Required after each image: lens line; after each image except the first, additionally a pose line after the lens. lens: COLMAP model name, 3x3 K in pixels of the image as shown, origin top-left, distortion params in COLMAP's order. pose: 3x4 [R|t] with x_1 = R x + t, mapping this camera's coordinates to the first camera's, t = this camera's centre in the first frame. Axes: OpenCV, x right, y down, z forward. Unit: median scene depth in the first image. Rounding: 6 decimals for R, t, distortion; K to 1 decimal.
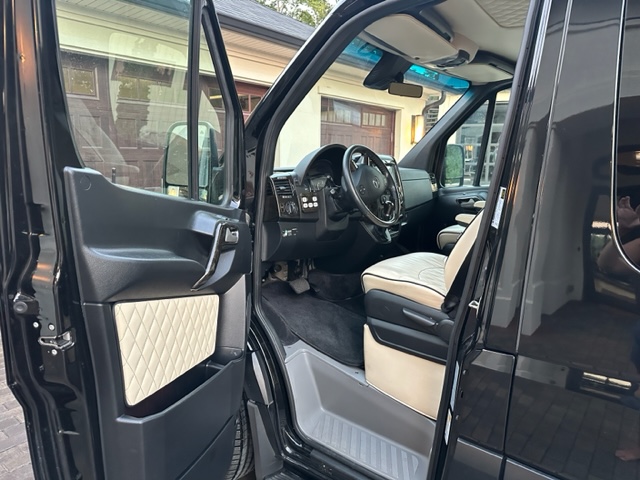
lens RADIAL K [[448.4, 0, 320.0], [0, 448.4, 240.0], [0, 0, 1]] dist [-0.002104, -0.005660]
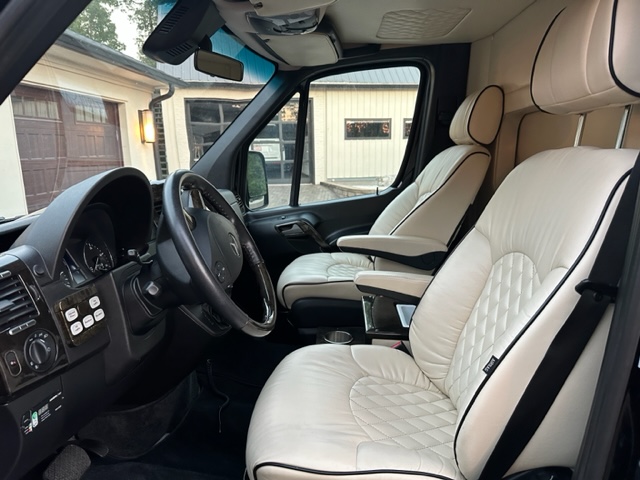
lens RADIAL K [[438.0, 0, 324.2], [0, 438.0, 241.2], [0, 0, 1]] dist [0.081364, -0.108098]
pose [[0.814801, -0.139730, 0.562650, -0.053424], [0.132673, 0.989706, 0.053656, -0.120619], [-0.564356, 0.030929, 0.824952, 0.452257]]
